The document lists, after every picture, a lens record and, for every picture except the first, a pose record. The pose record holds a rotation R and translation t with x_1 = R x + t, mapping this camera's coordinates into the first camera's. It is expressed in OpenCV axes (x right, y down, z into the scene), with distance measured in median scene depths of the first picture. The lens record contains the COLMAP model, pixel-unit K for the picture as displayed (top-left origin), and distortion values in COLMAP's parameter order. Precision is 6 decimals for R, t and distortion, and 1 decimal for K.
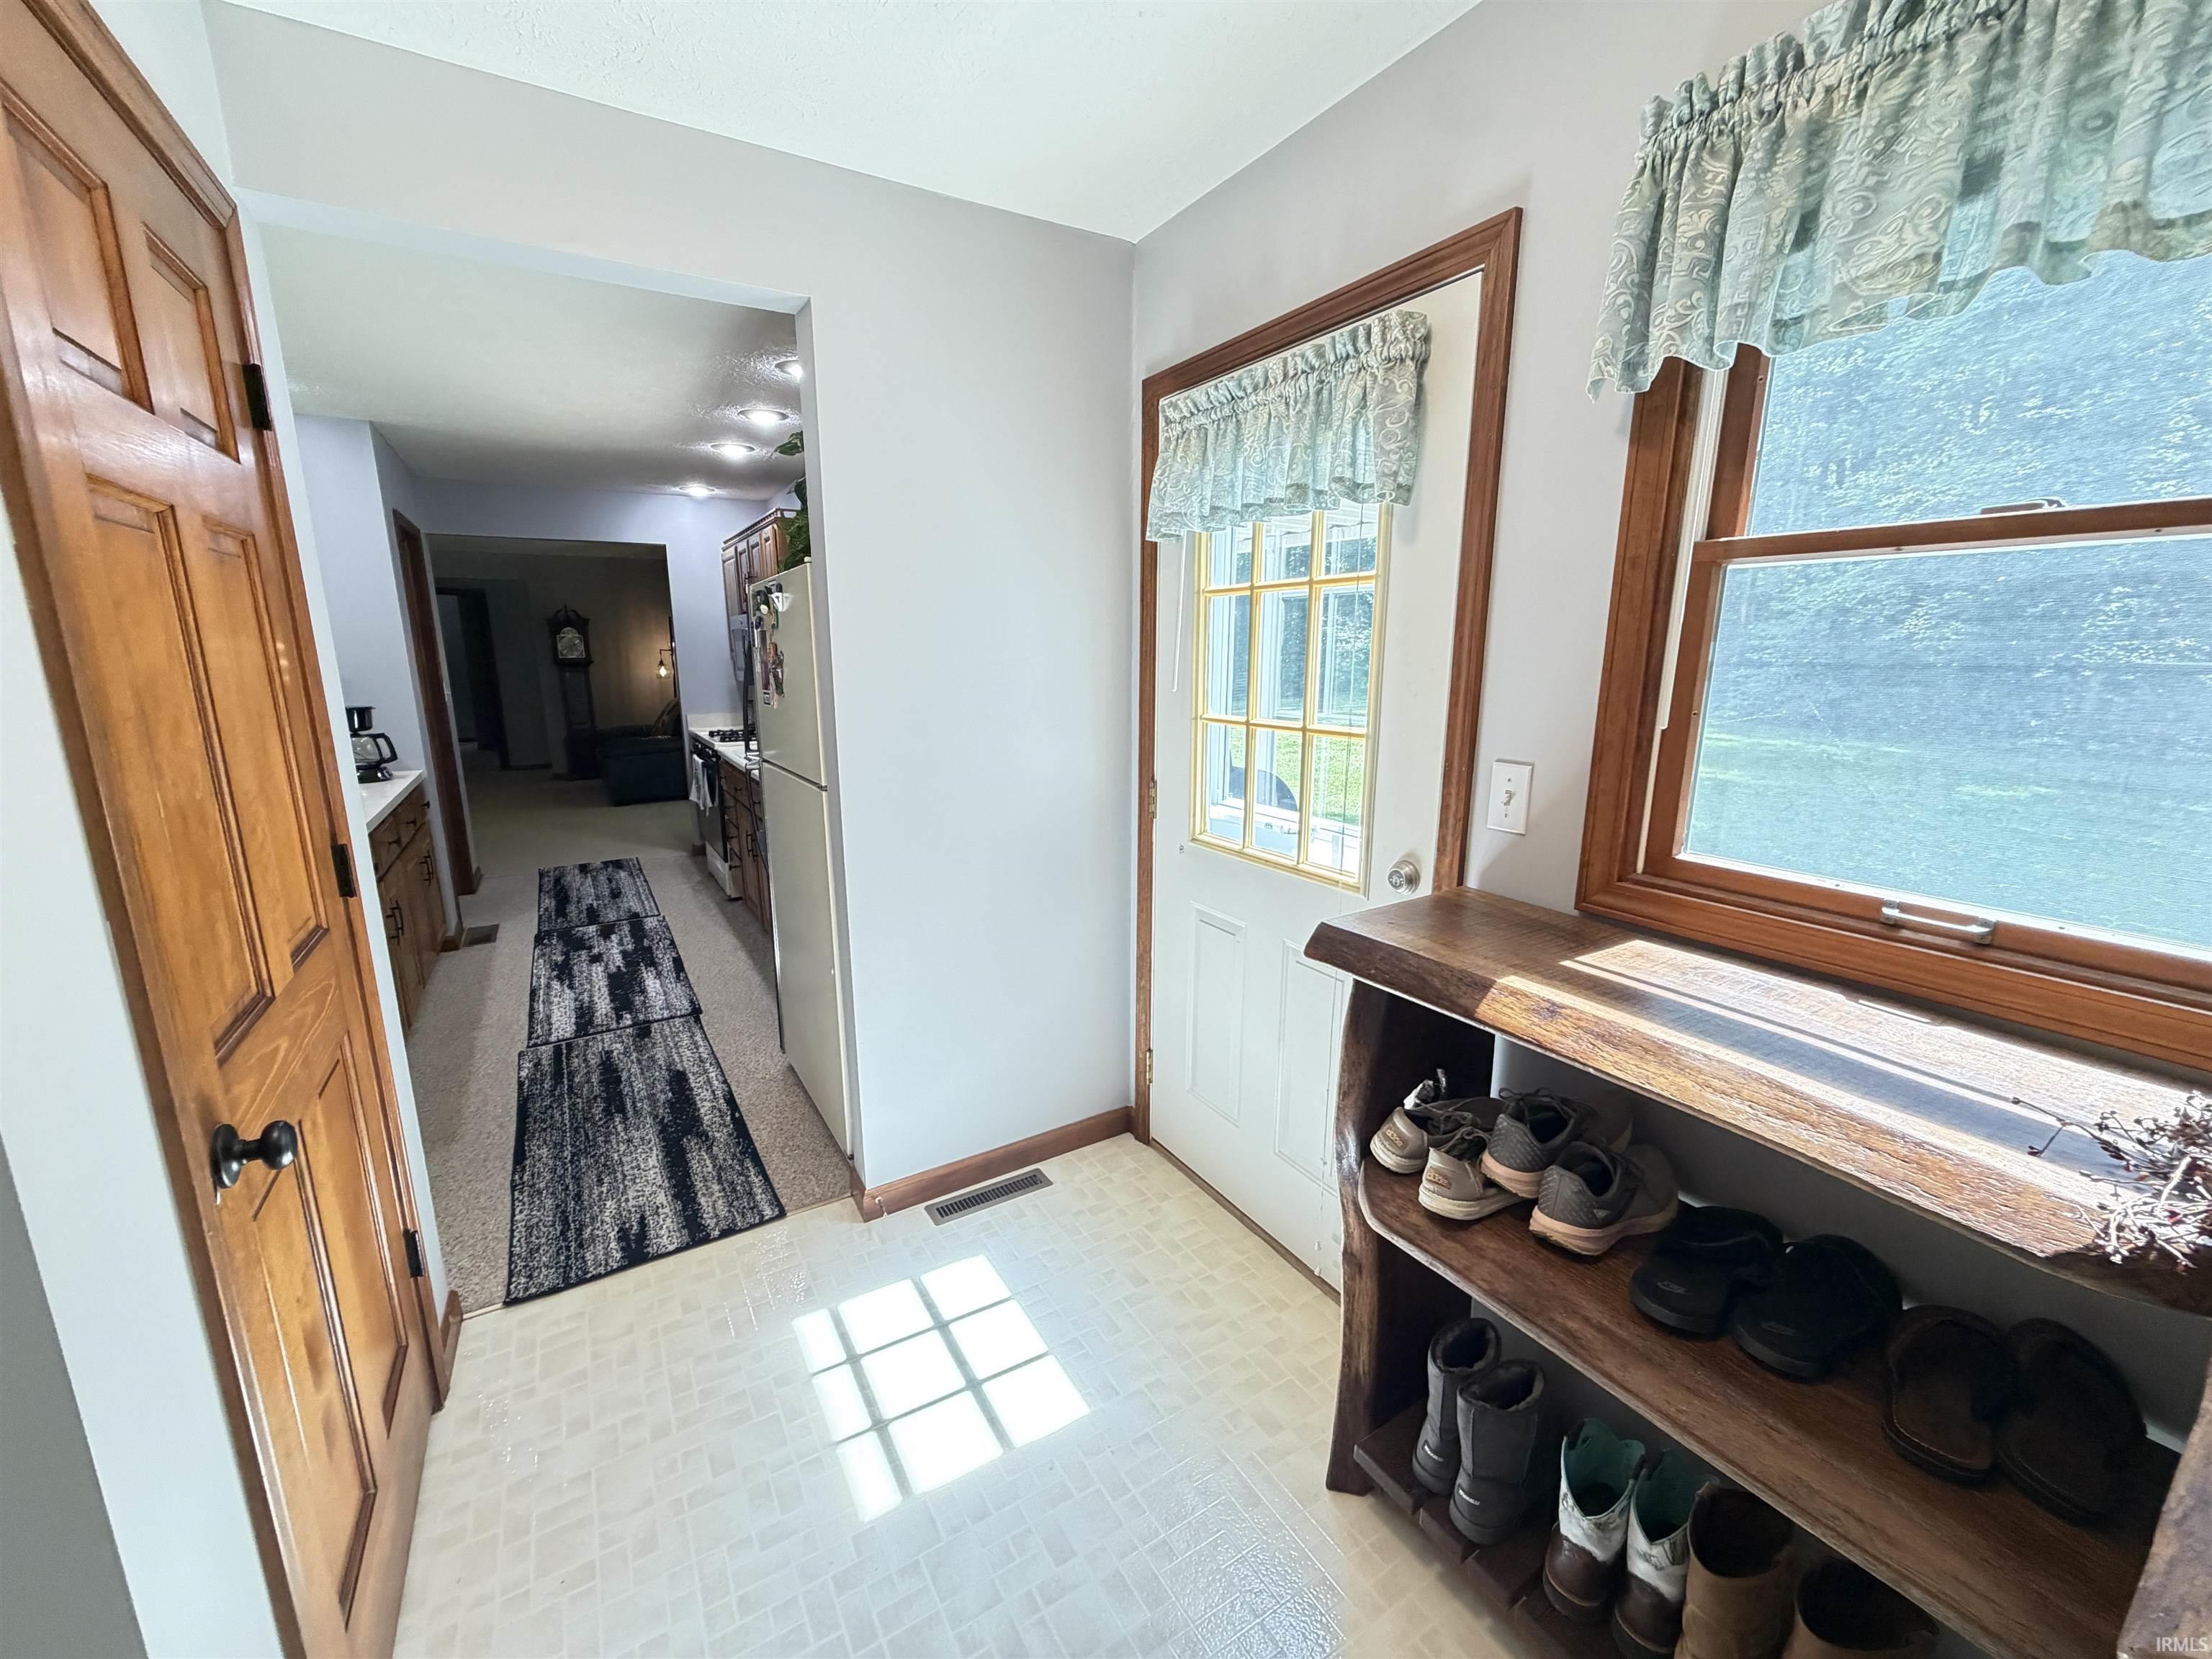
lens RADIAL K [[881.5, 0, 1100.0], [0, 881.5, 839.5], [0, 0, 1]] dist [0.000687, 0.000460]
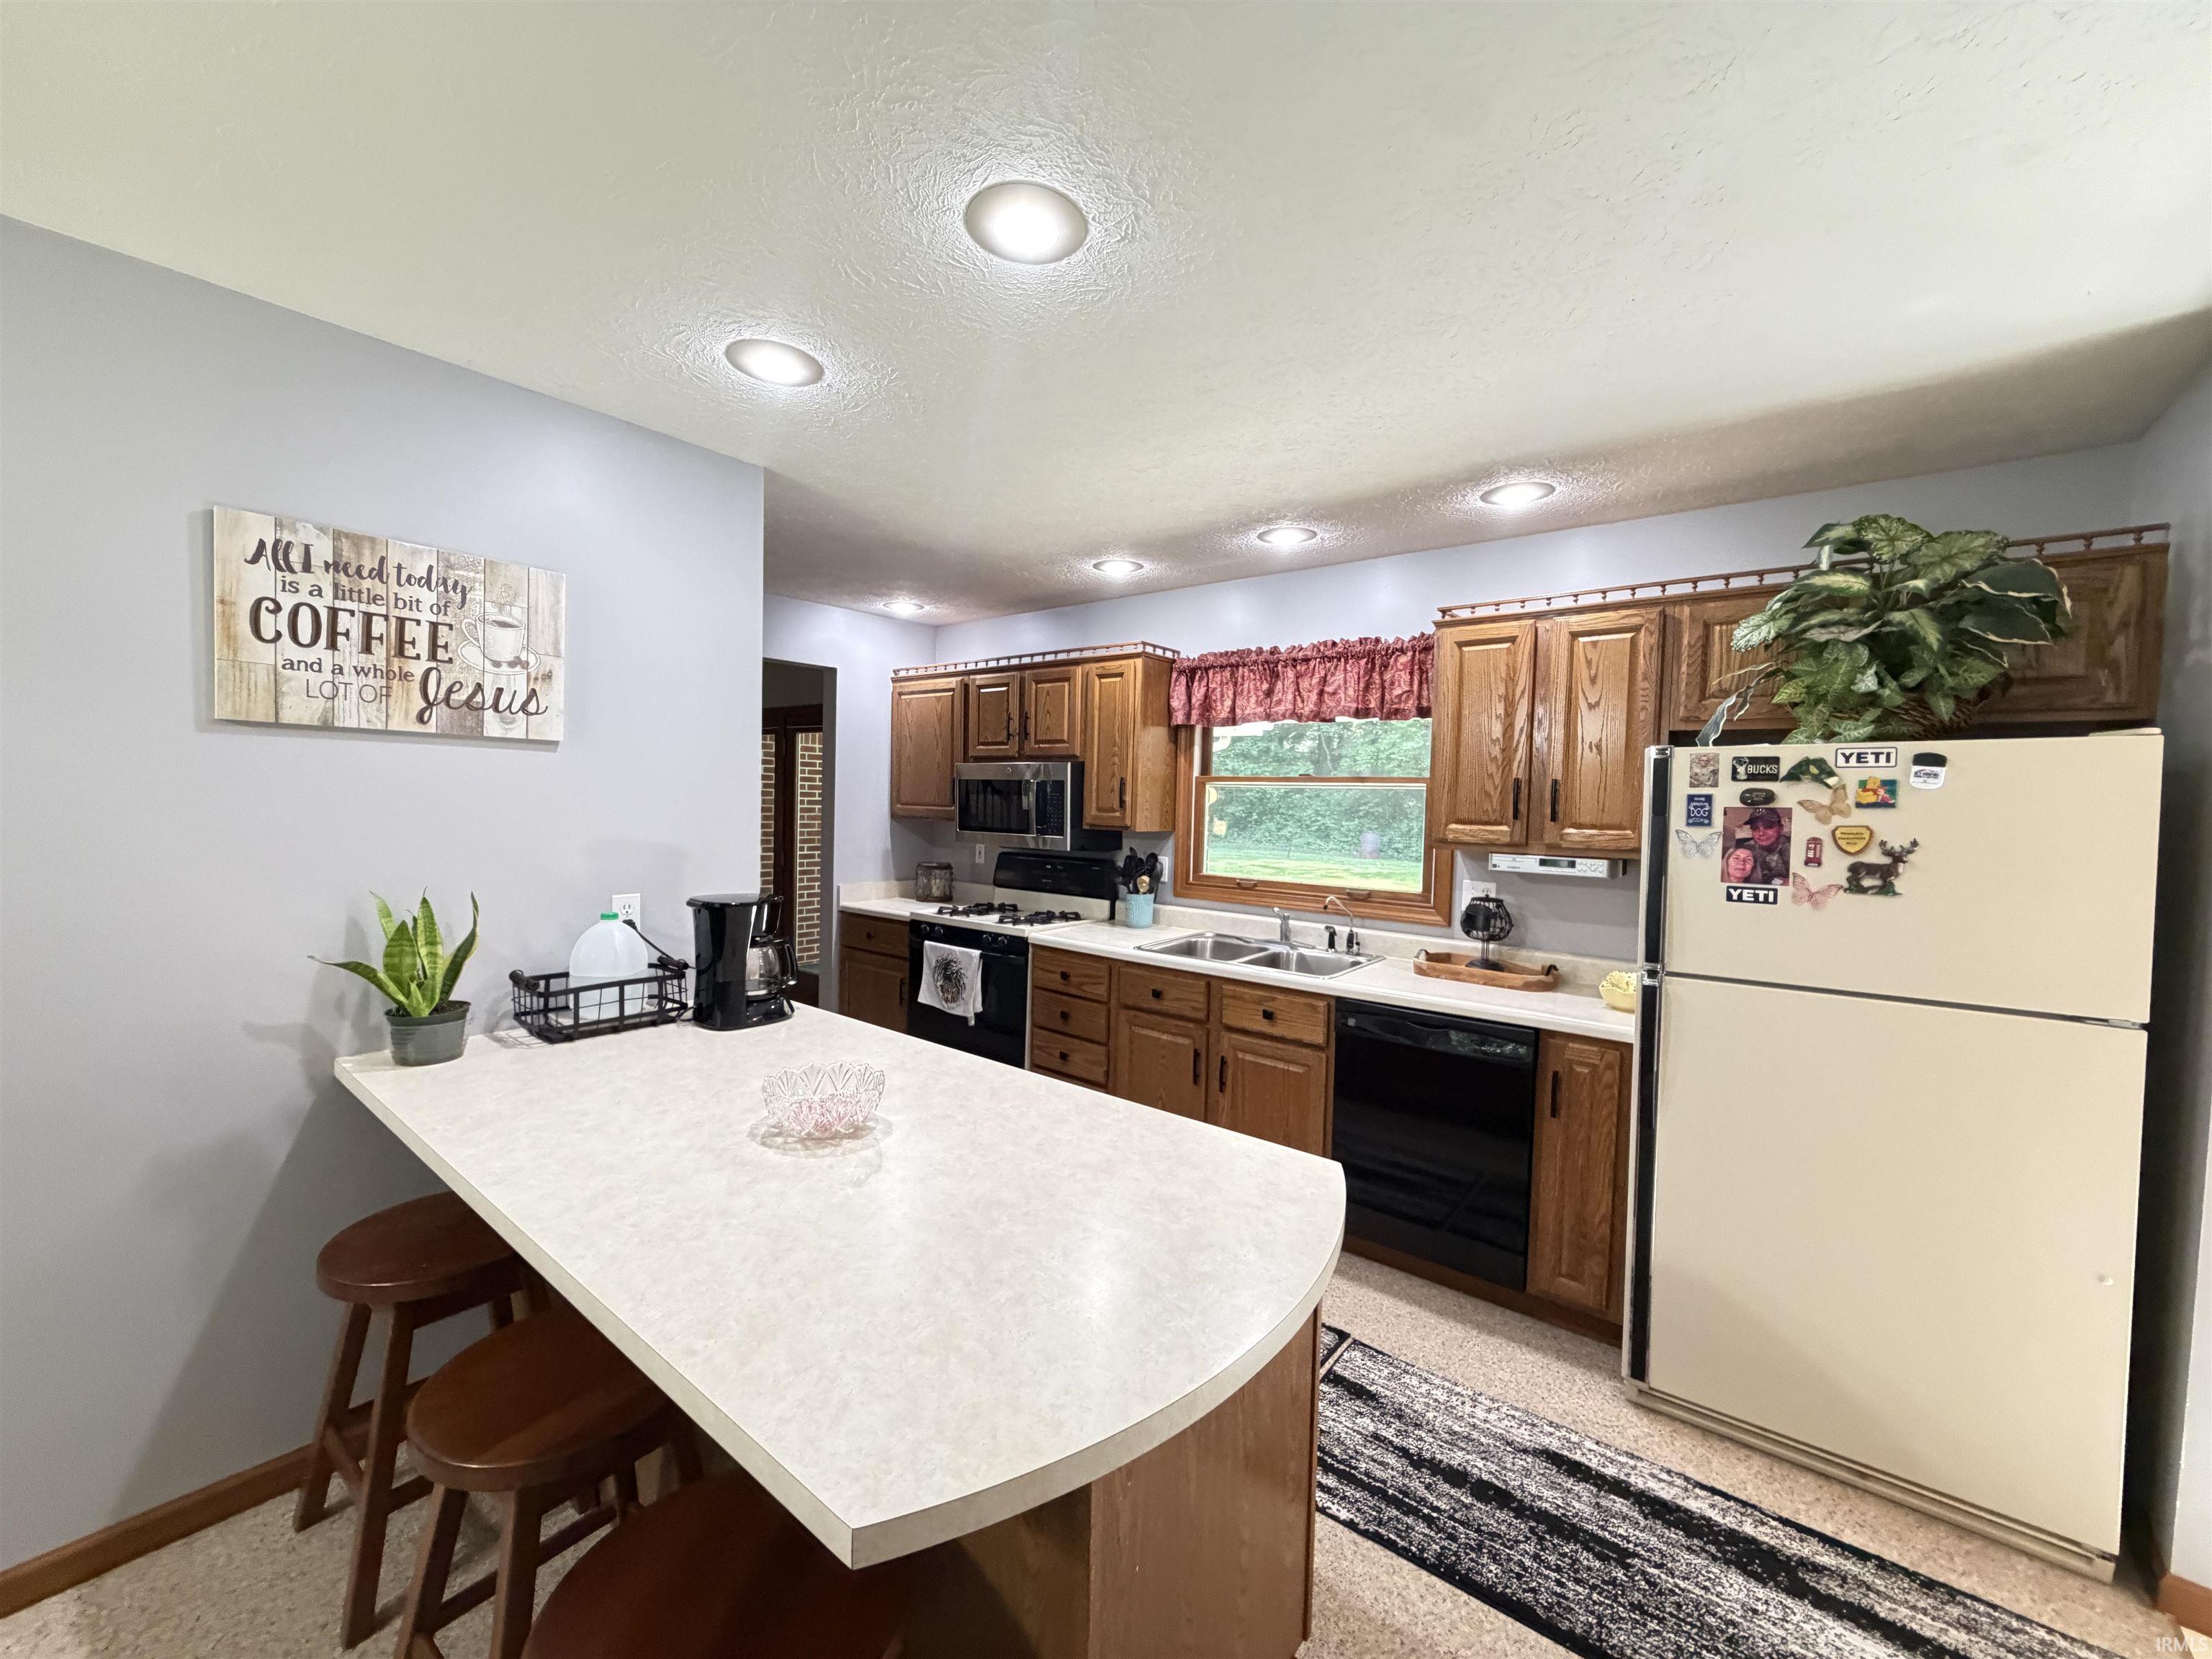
lens RADIAL K [[881.5, 0, 1100.0], [0, 881.5, 839.5], [0, 0, 1]] dist [0.000687, 0.000460]
pose [[0.938565, 0.008755, 0.344992, -0.700452], [0.047768, 0.986760, -0.154996, -0.070205], [-0.341781, 0.161953, 0.925719, 0.293567]]
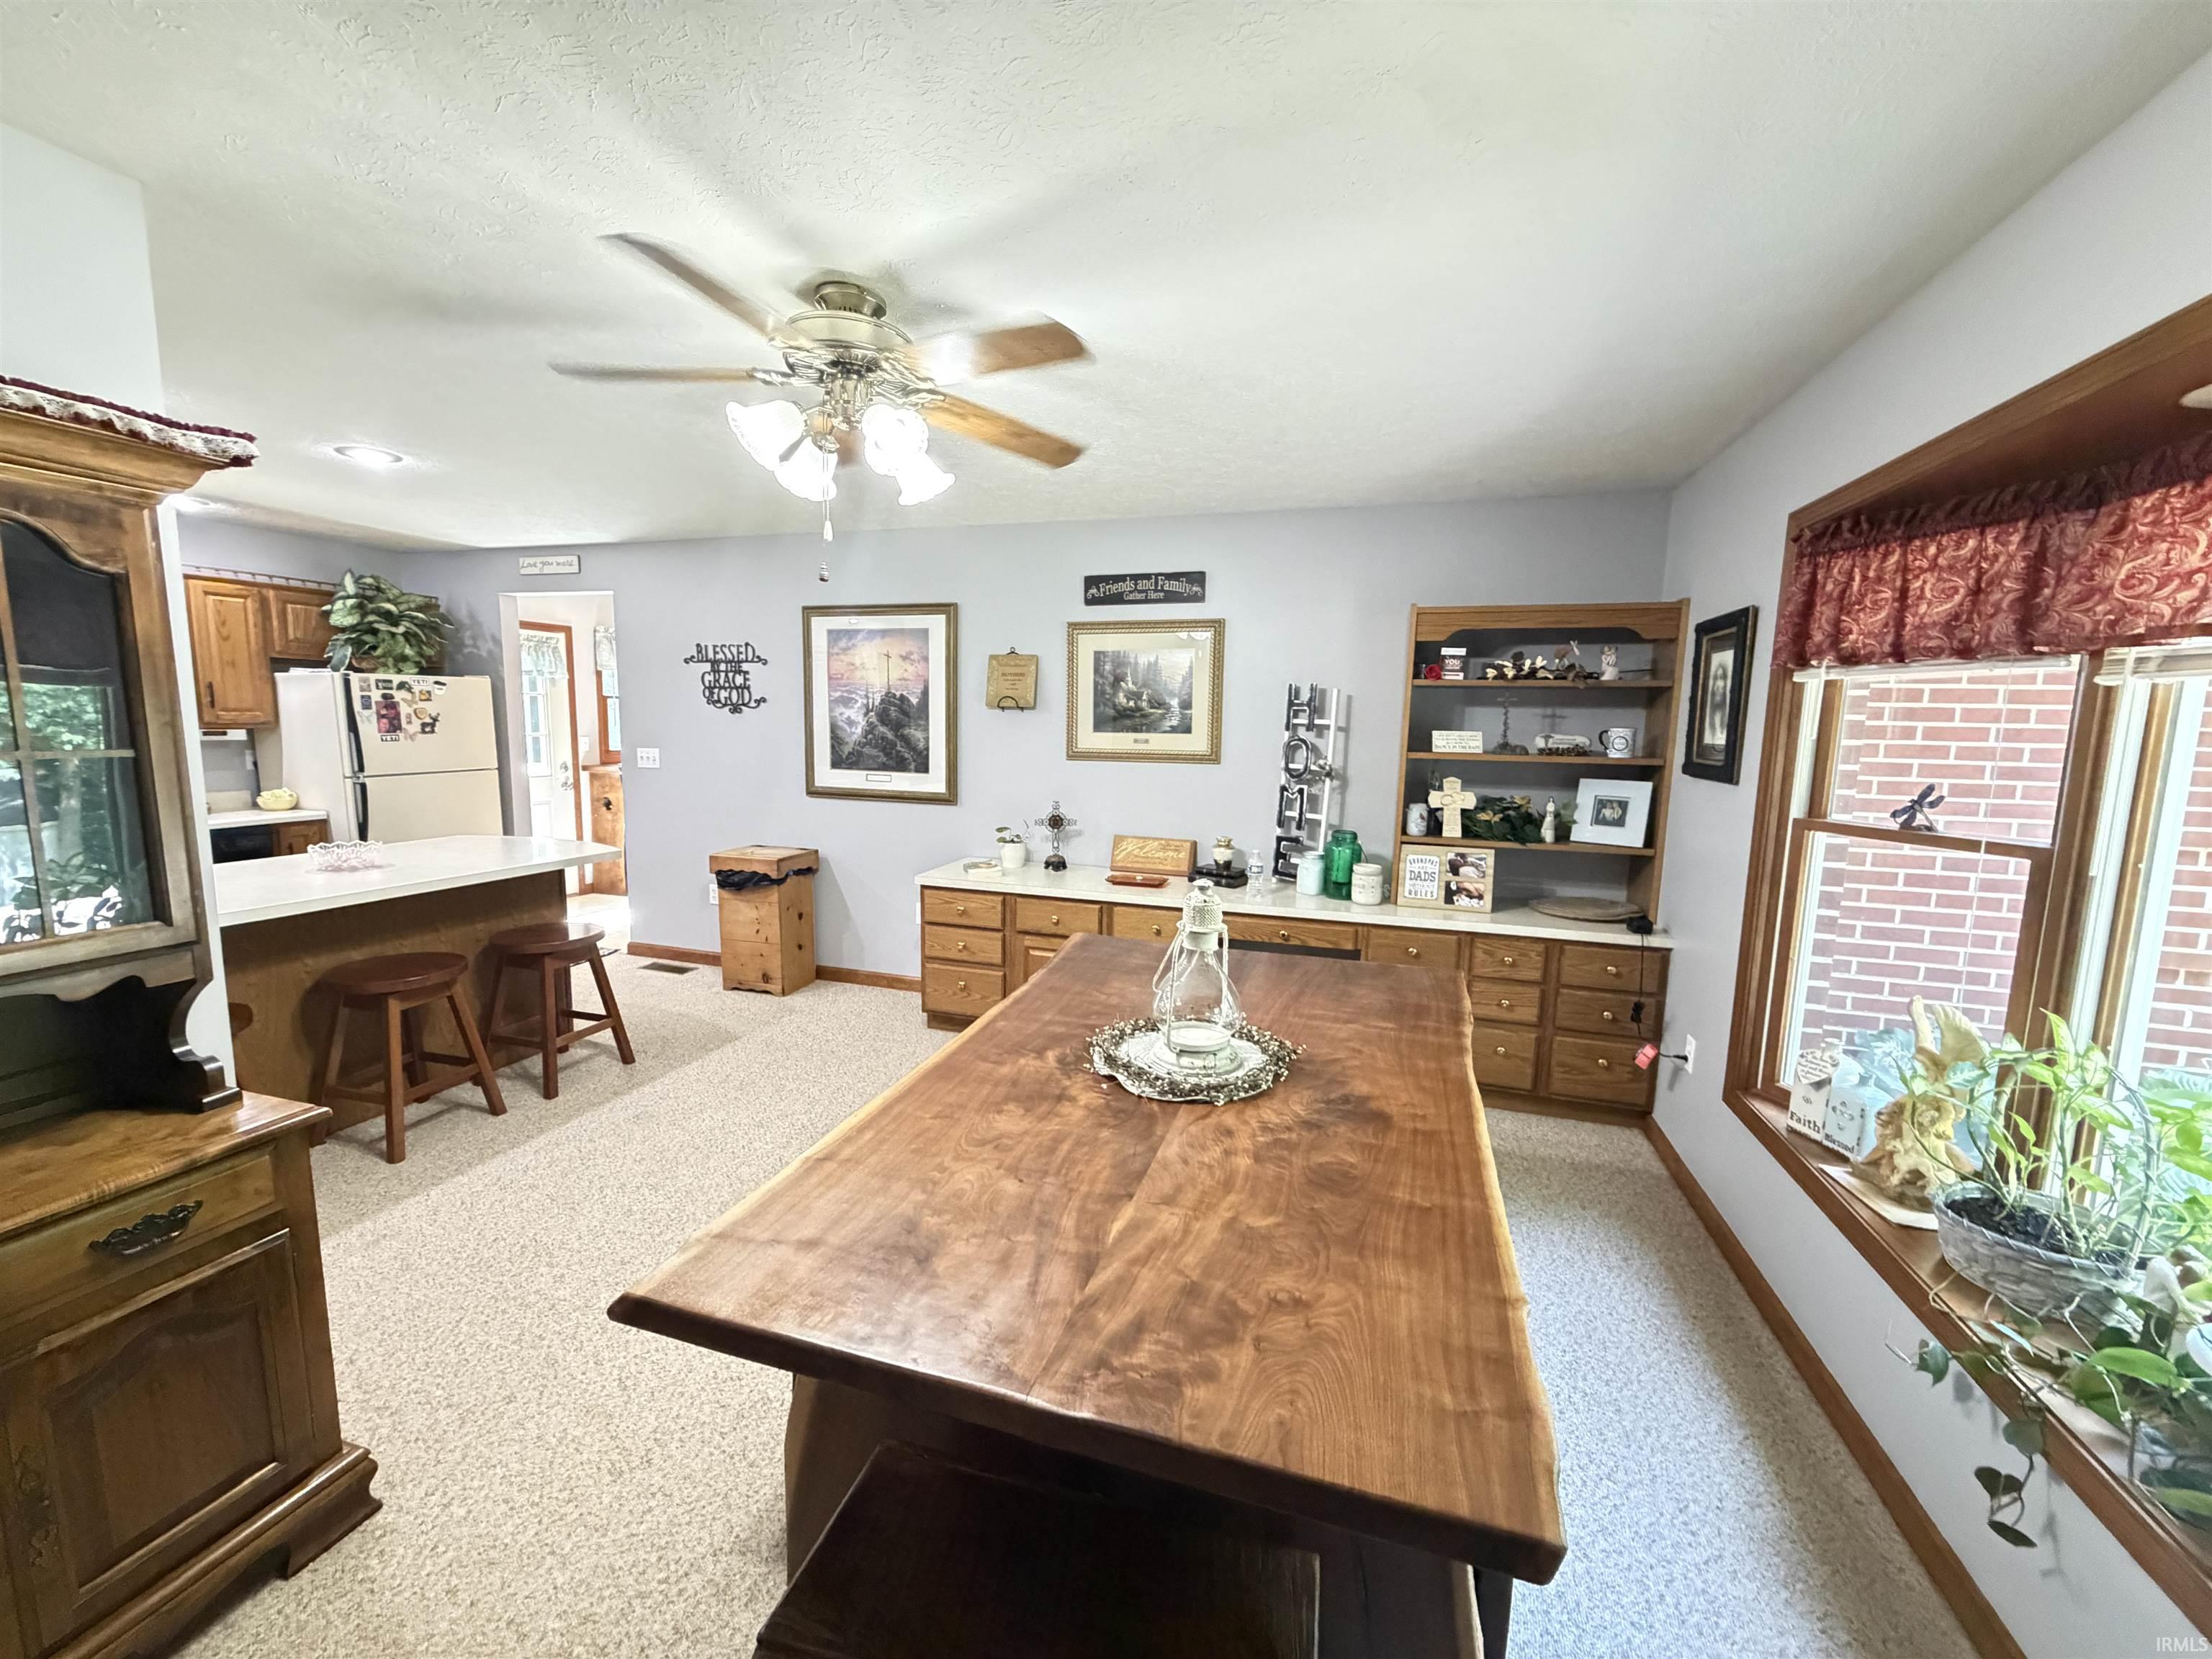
lens RADIAL K [[891.6, 0, 1106.0], [0, 891.6, 829.5], [0, 0, 1]] dist [-0.001488, 0.000204]
pose [[-0.662186, -0.105997, 0.741805, -1.598598], [0.139200, 0.955314, 0.260765, -0.149075], [-0.736297, 0.275934, -0.617841, 0.650756]]
